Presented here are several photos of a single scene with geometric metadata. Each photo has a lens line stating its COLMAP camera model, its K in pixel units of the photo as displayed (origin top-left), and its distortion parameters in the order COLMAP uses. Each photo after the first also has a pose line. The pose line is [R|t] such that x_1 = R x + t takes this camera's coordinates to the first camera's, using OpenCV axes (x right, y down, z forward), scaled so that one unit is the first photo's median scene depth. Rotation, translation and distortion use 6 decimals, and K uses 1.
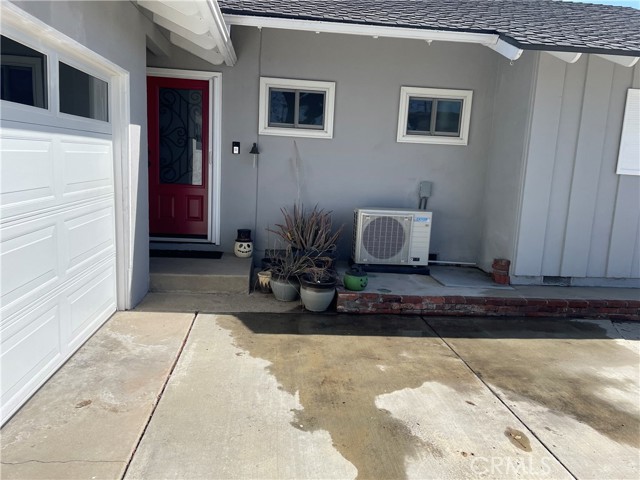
lens RADIAL K [[488.3, 0, 314.9], [0, 488.3, 242.3], [0, 0, 1]] dist [0.051225, -0.040437]
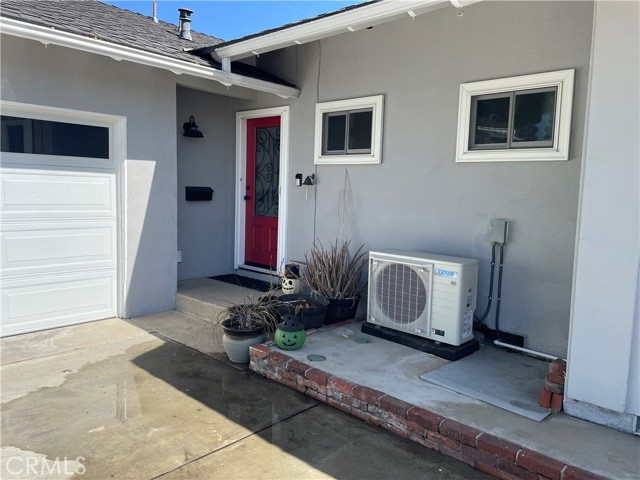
lens RADIAL K [[488.3, 0, 321.1], [0, 488.3, 238.7], [0, 0, 1]] dist [0.051225, -0.040437]
pose [[0.657284, 0.048580, -0.752075, 0.603106], [-0.125312, 0.991073, -0.045500, -0.041615], [0.743152, 0.124150, 0.657505, 0.426778]]
